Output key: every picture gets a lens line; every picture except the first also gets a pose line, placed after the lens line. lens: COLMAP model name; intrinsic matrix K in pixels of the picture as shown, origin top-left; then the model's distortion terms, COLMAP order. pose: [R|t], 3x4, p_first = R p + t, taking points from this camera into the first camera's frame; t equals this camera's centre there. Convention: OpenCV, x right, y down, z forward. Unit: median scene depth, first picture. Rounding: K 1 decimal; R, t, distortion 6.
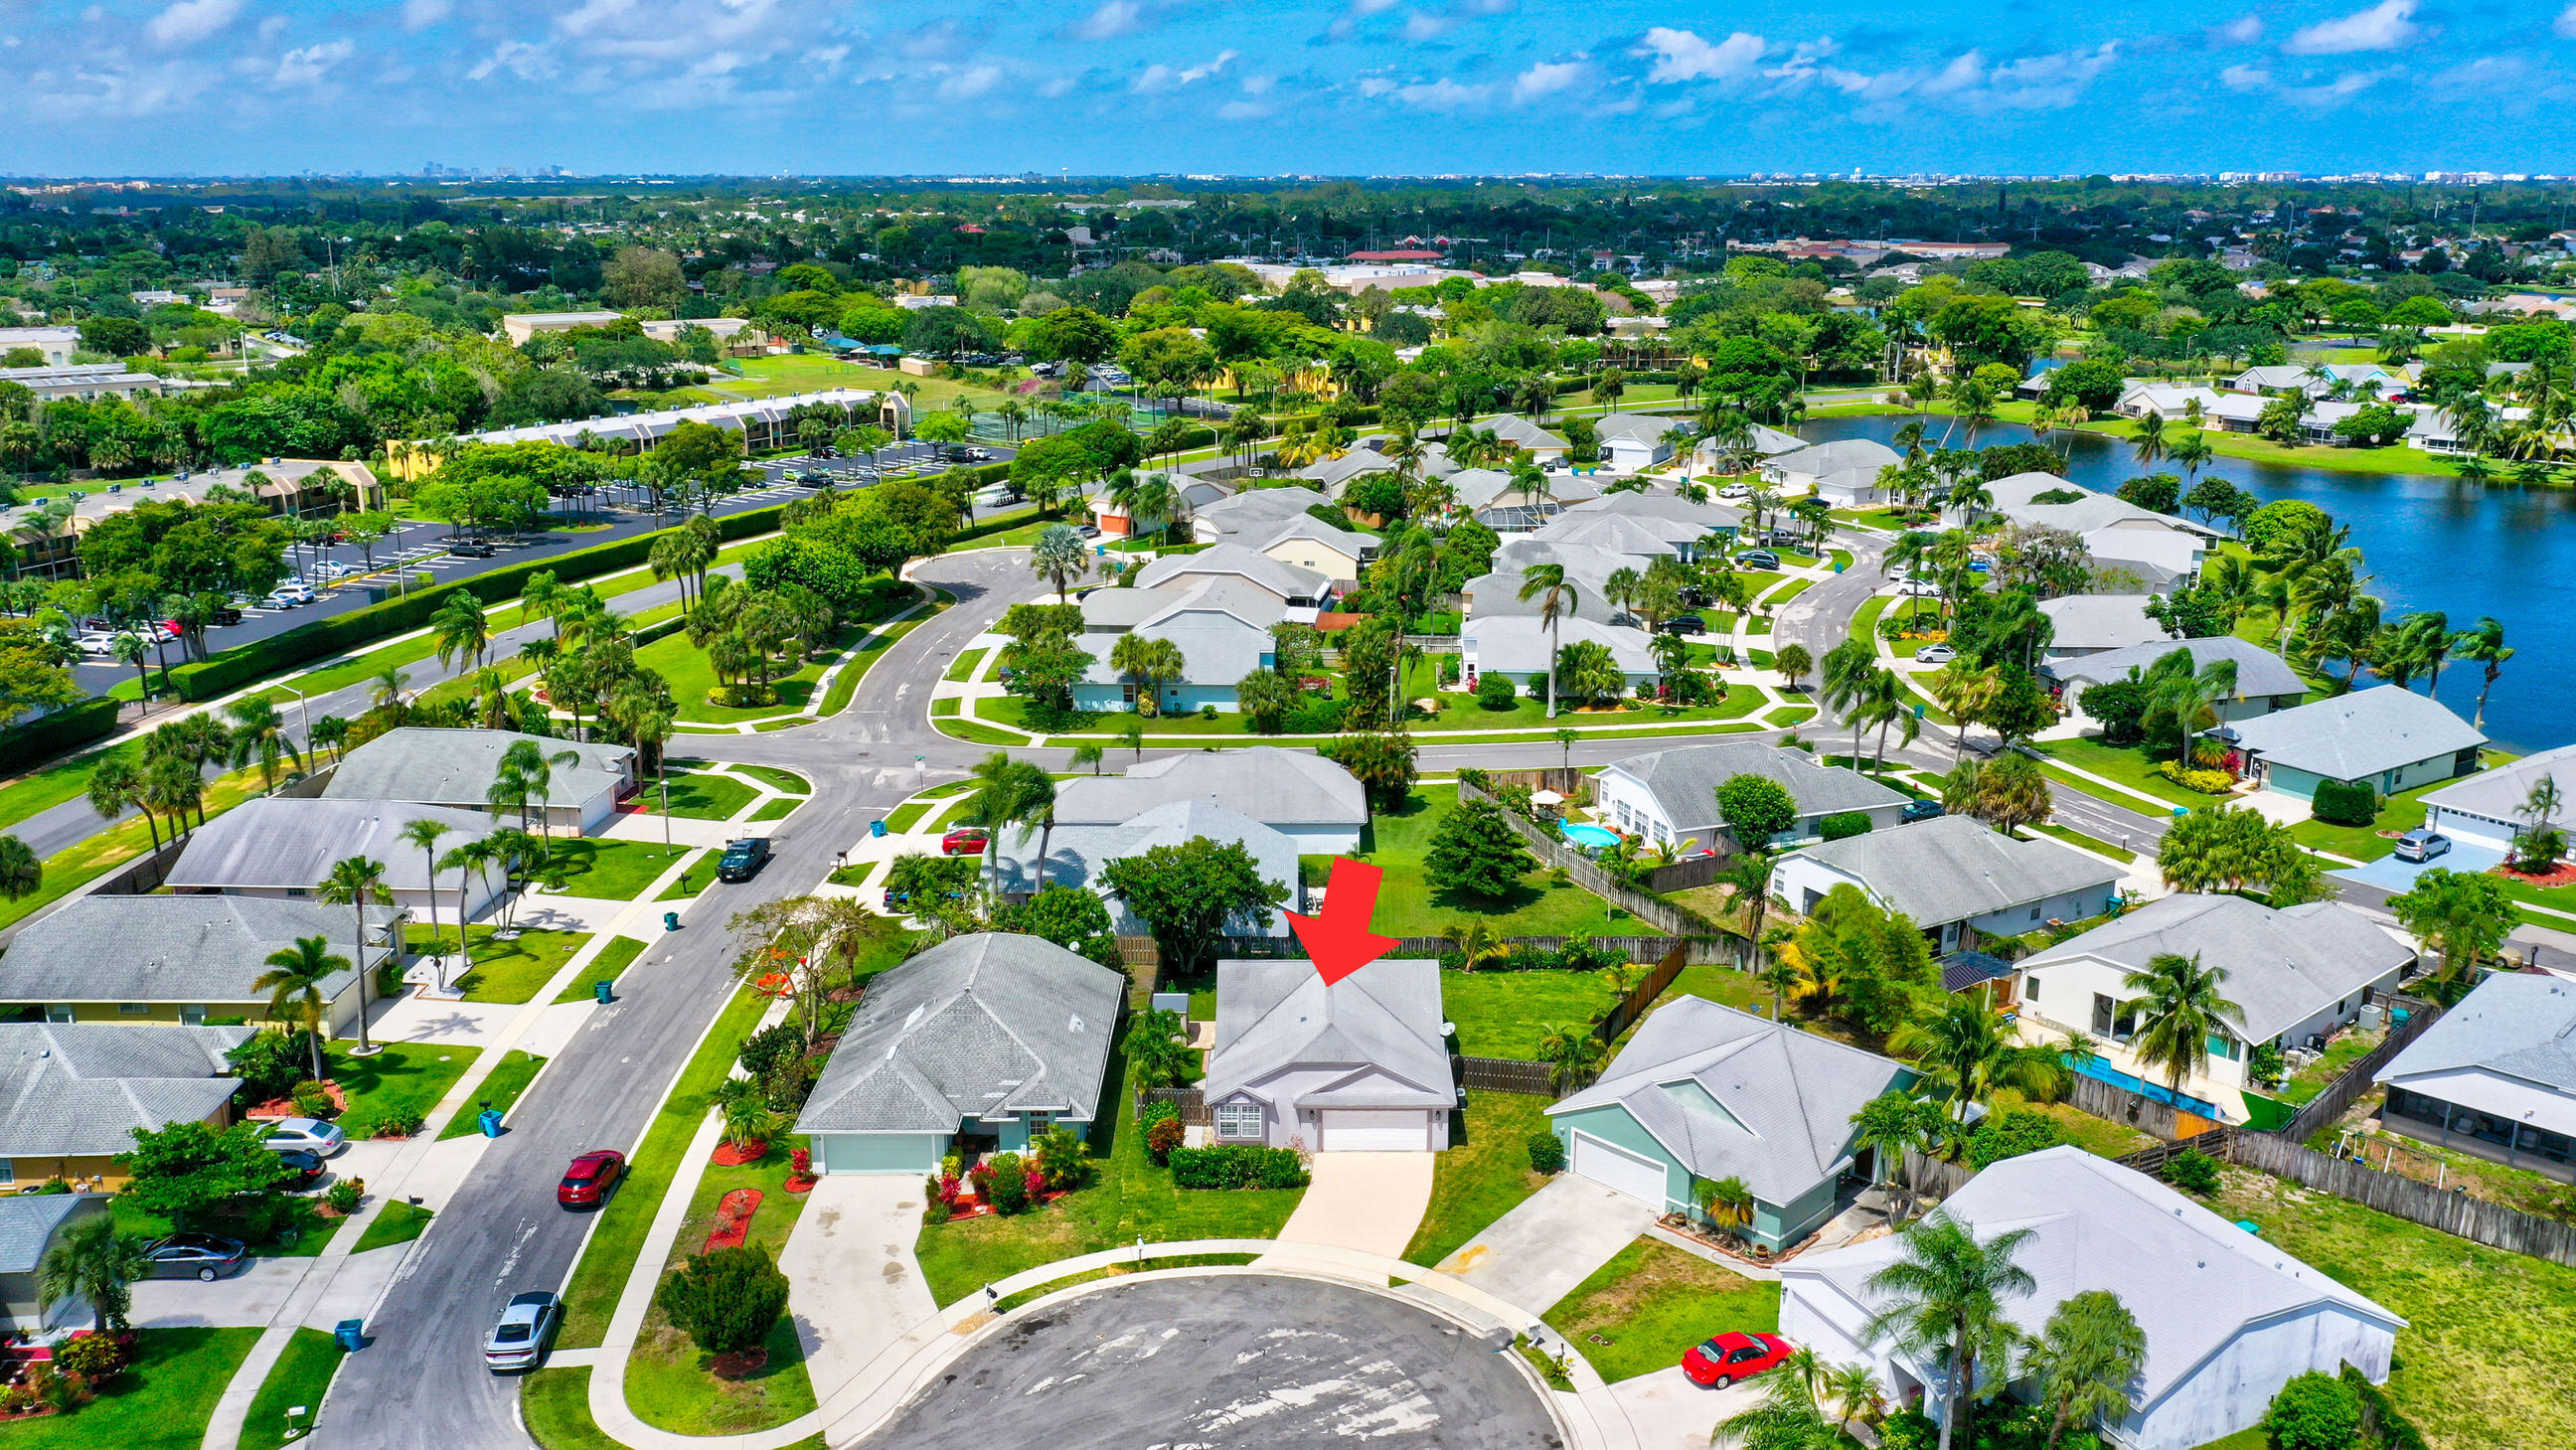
lens RADIAL K [[2037.0, 0, 1288.0], [0, 2037.0, 725.0], [0, 0, 1]] dist [0.002548, 0.000346]
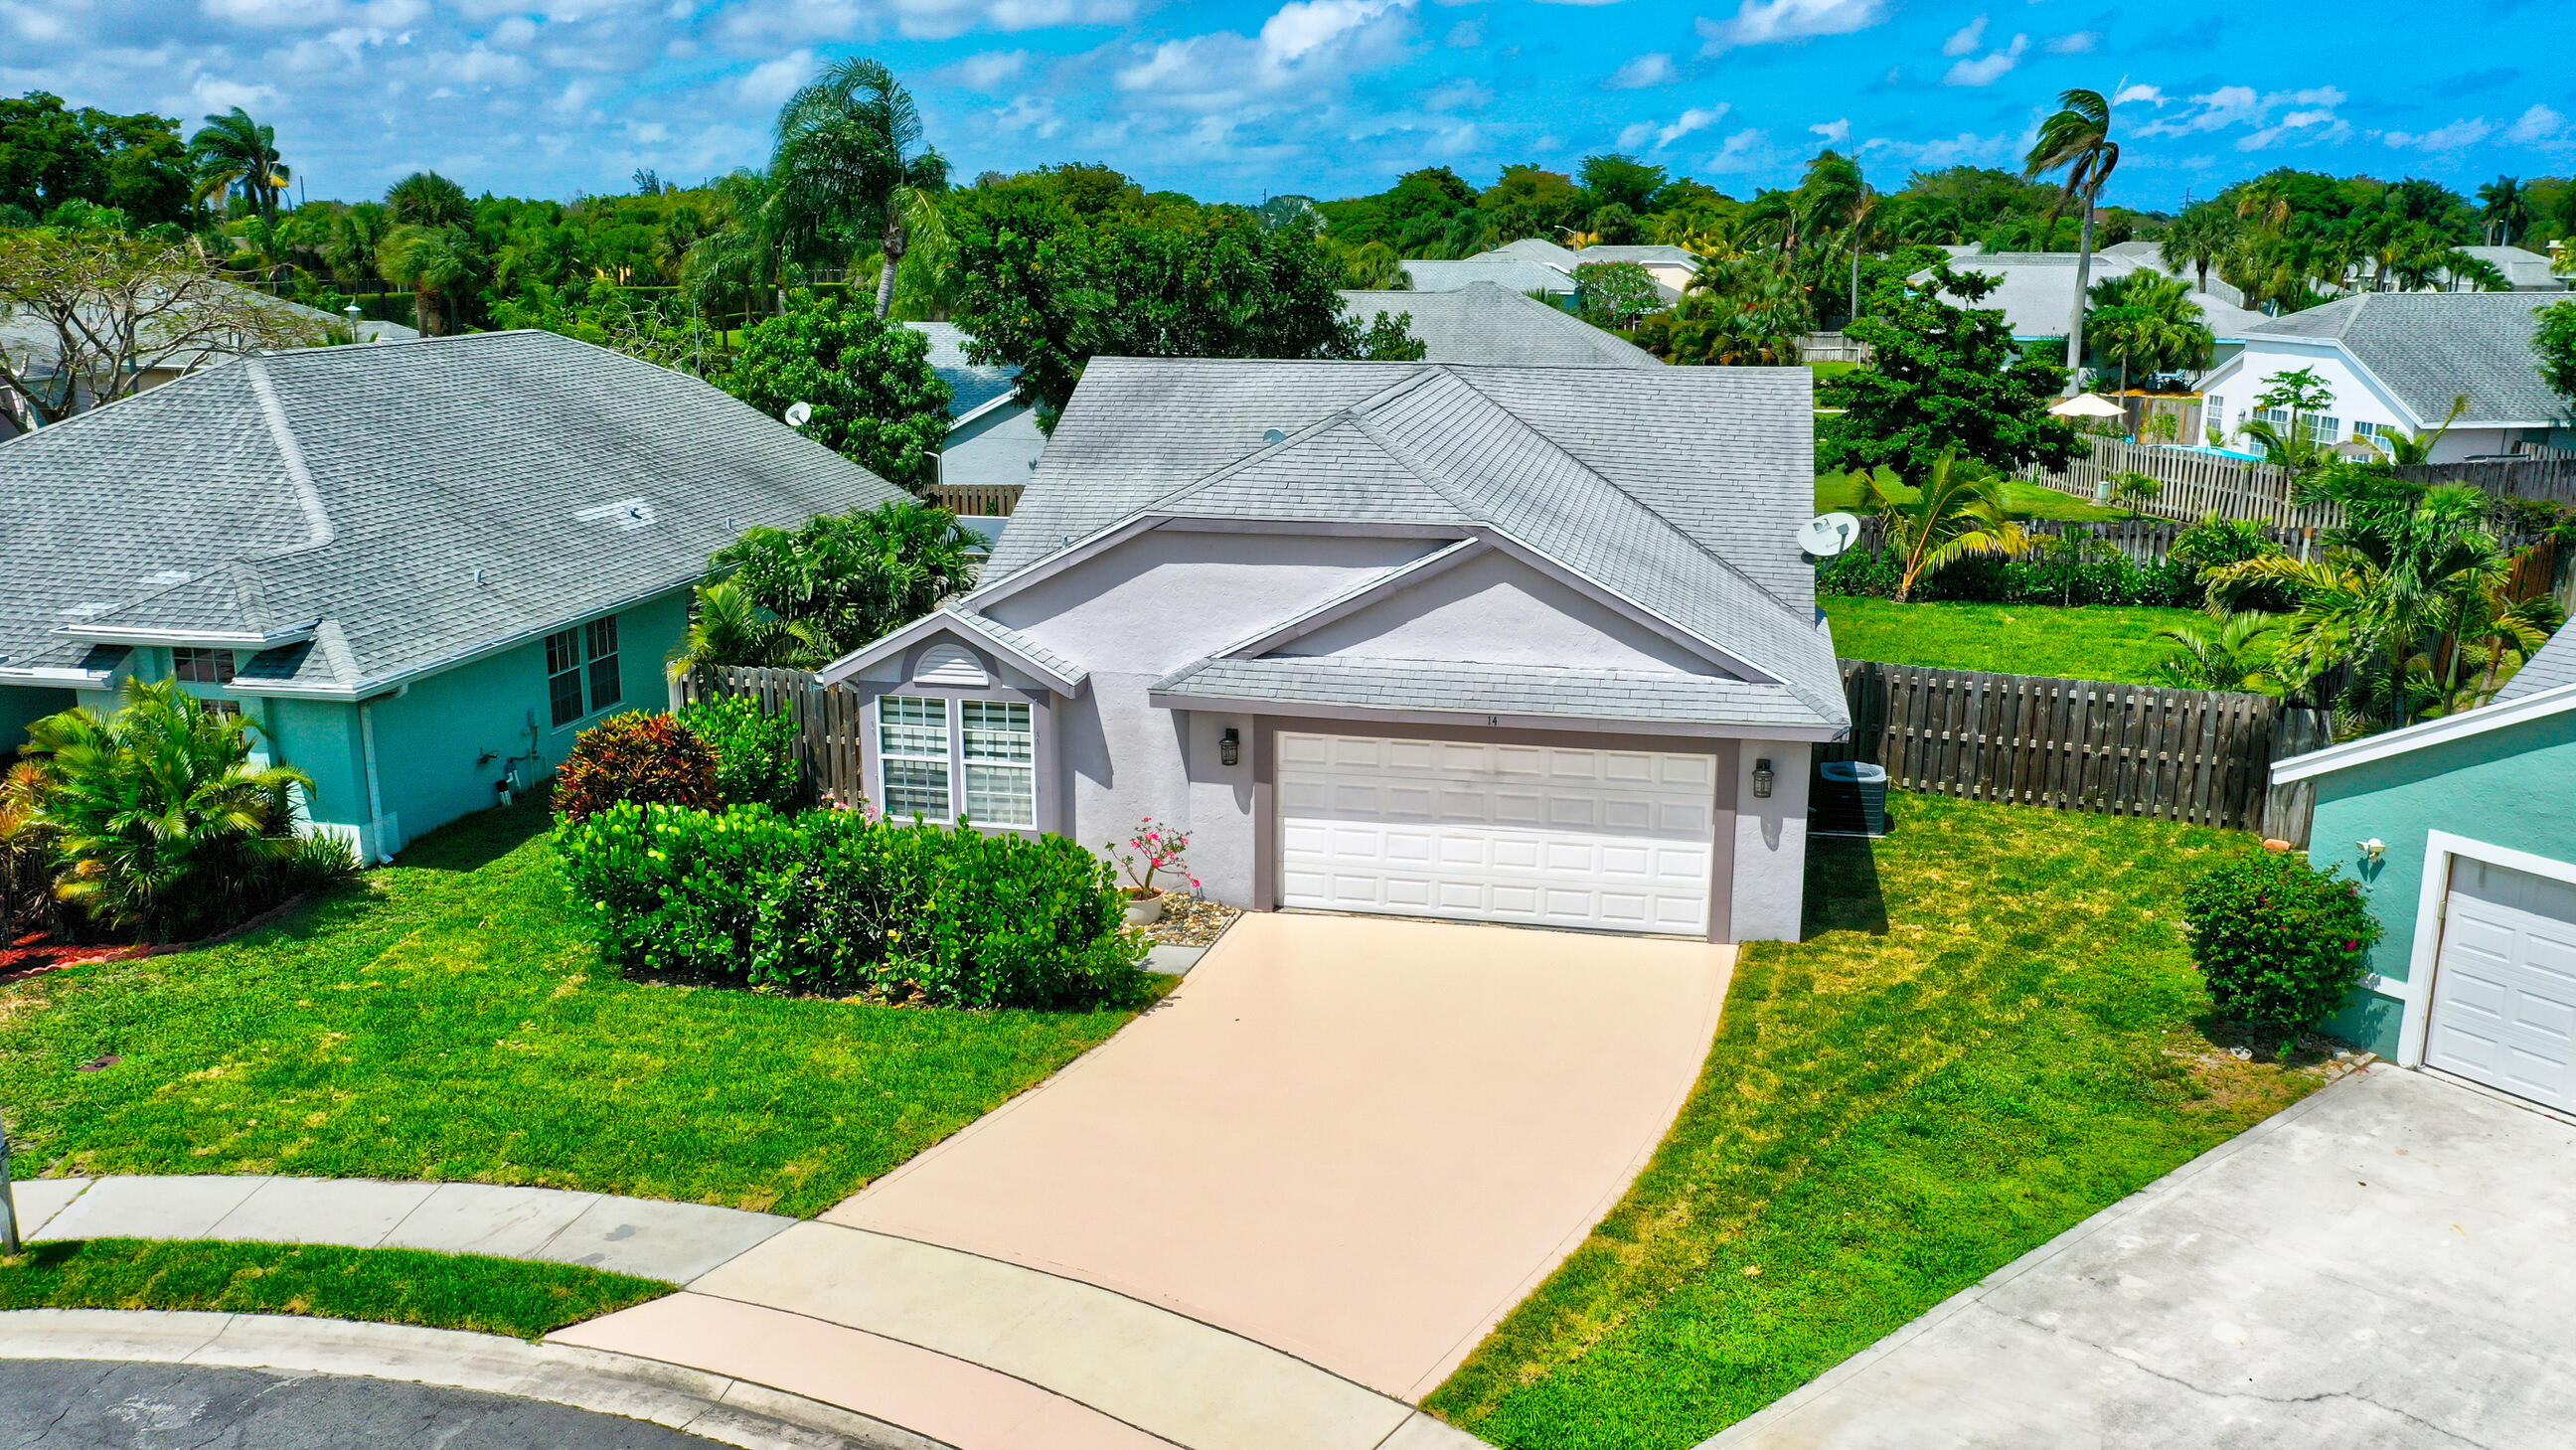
lens RADIAL K [[2037.0, 0, 1288.0], [0, 2037.0, 725.0], [0, 0, 1]] dist [0.002548, 0.000346]
pose [[0.978533, 0.052633, -0.199257, 0.049875], [-0.057775, 0.998128, -0.020078, 0.144571], [0.197827, 0.031159, 0.979741, 0.570962]]
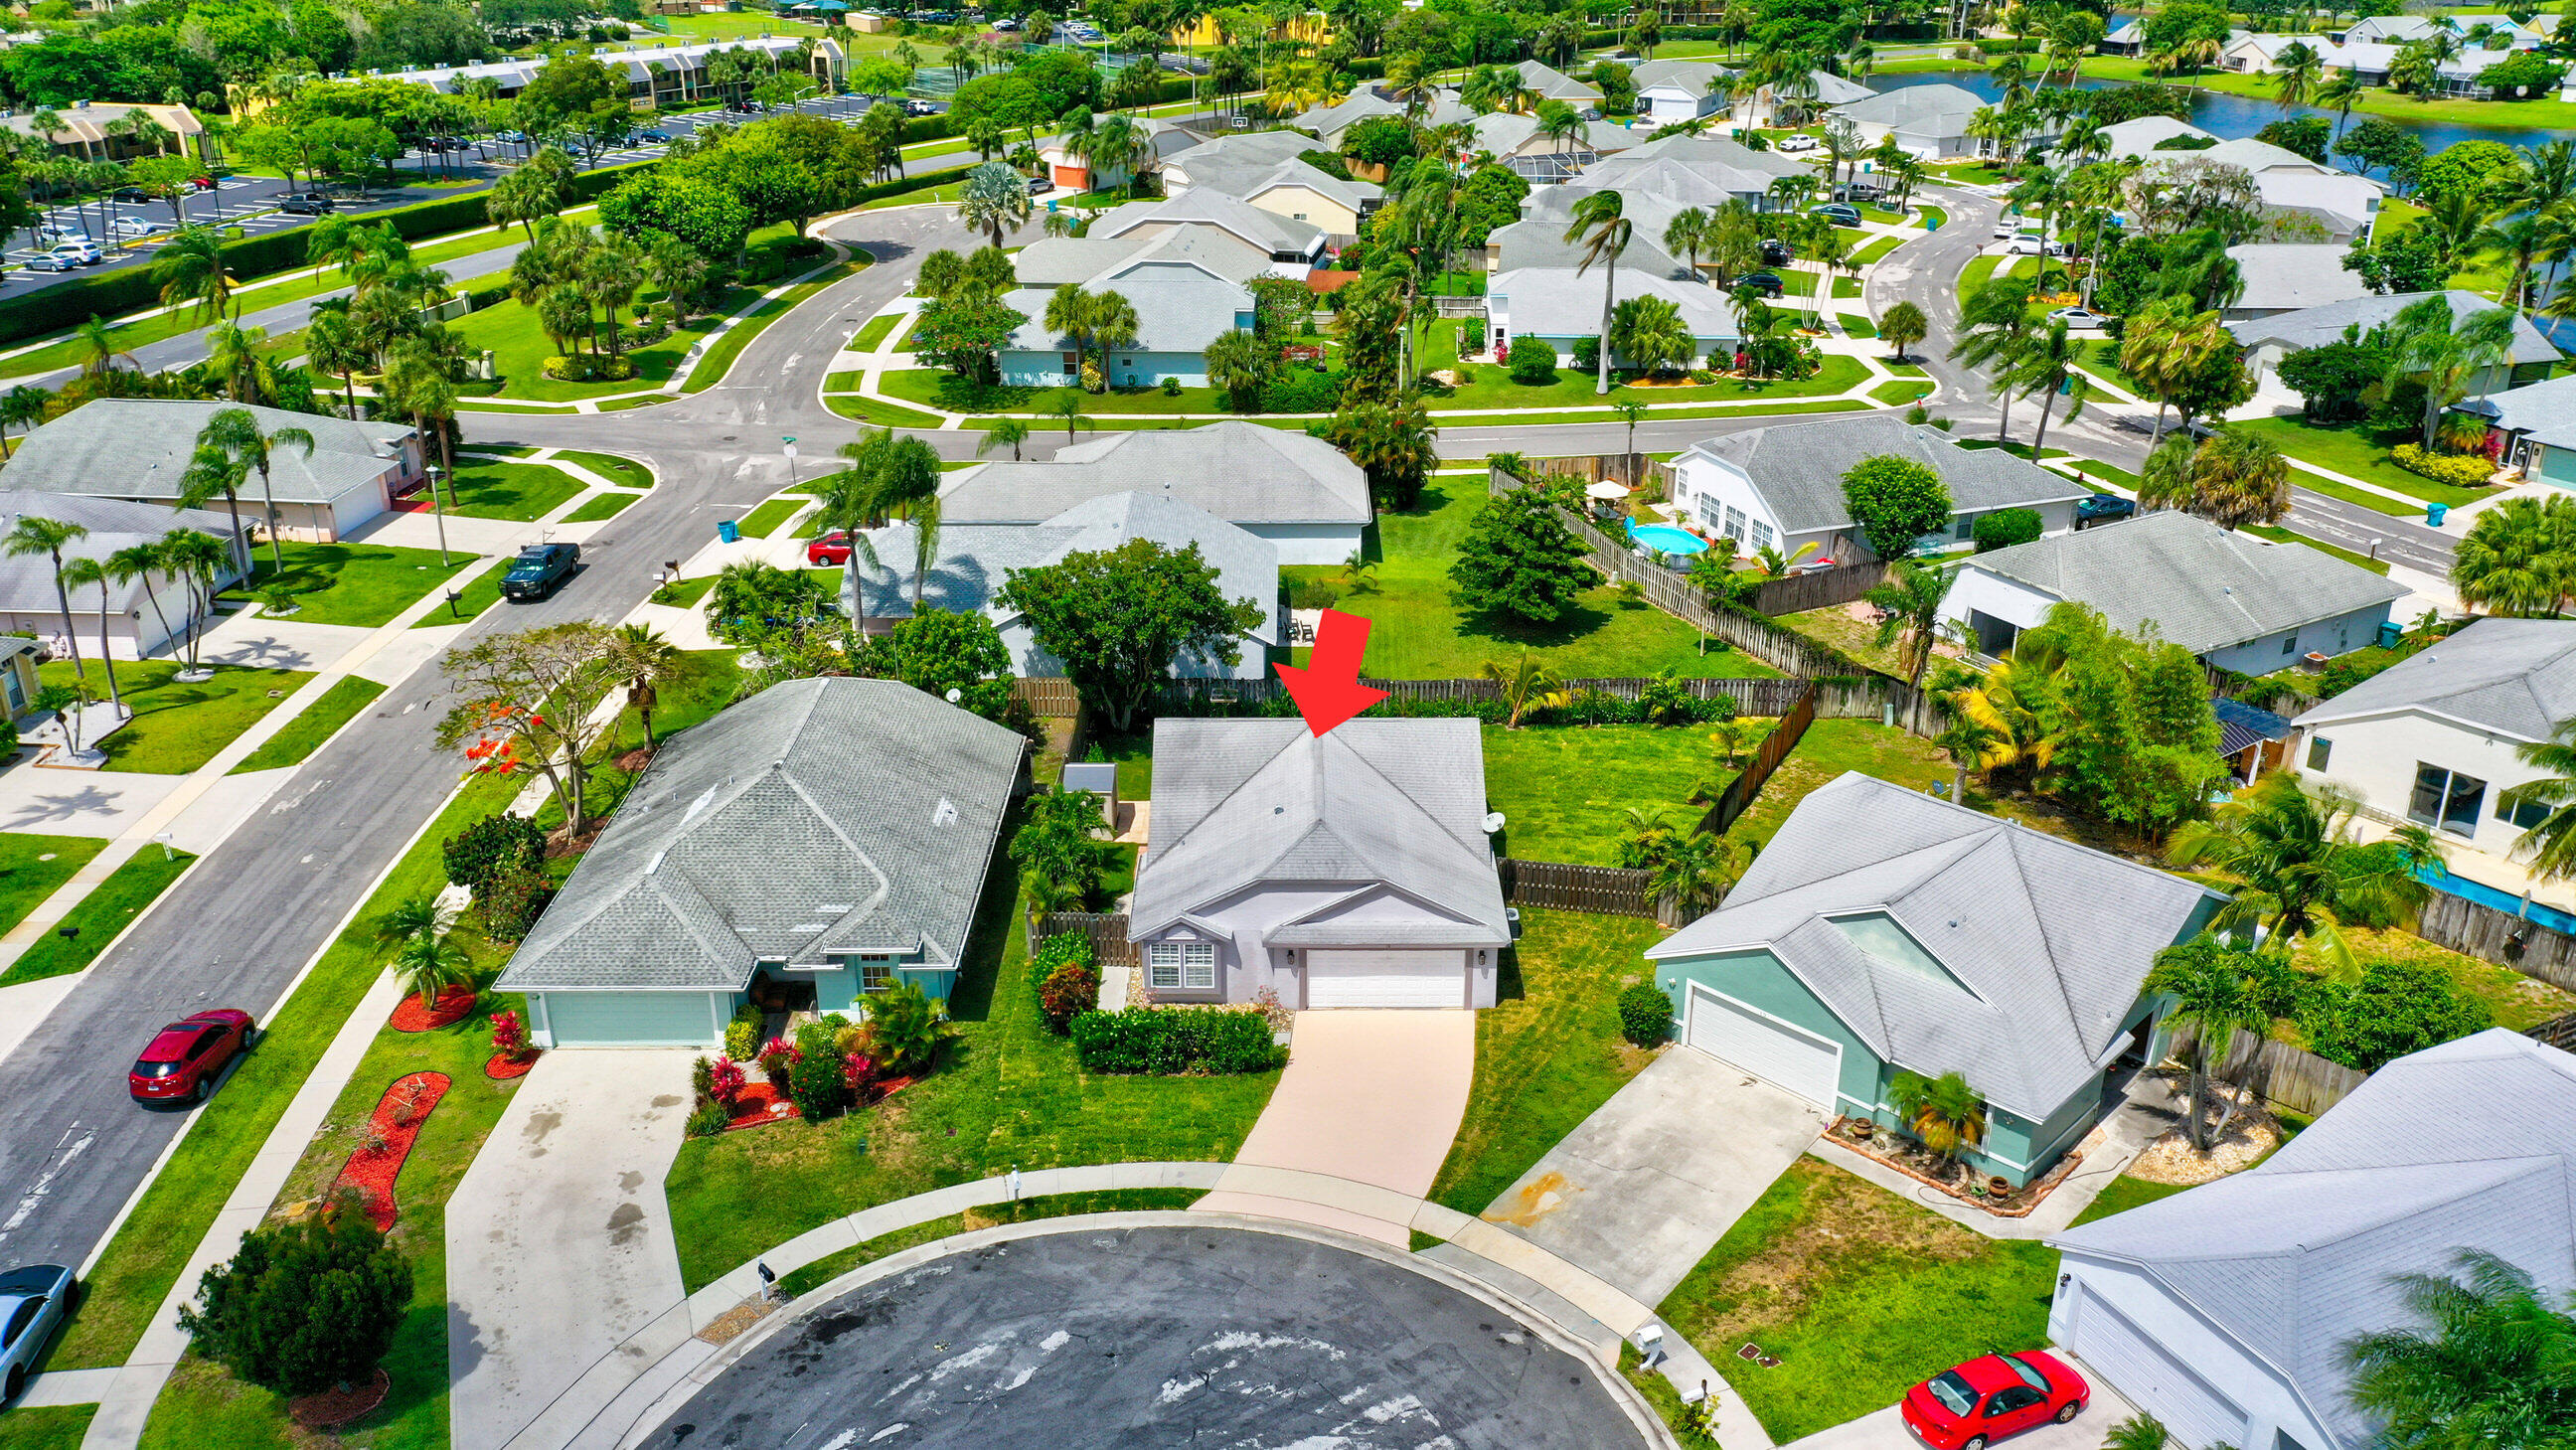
lens RADIAL K [[2037.0, 0, 1288.0], [0, 2037.0, 725.0], [0, 0, 1]] dist [0.002548, 0.000346]
pose [[0.999998, -0.000486, 0.001893, 0.007193], [0.000218, 0.990279, 0.139096, 0.018804], [-0.001942, -0.139095, 0.990277, 0.266641]]
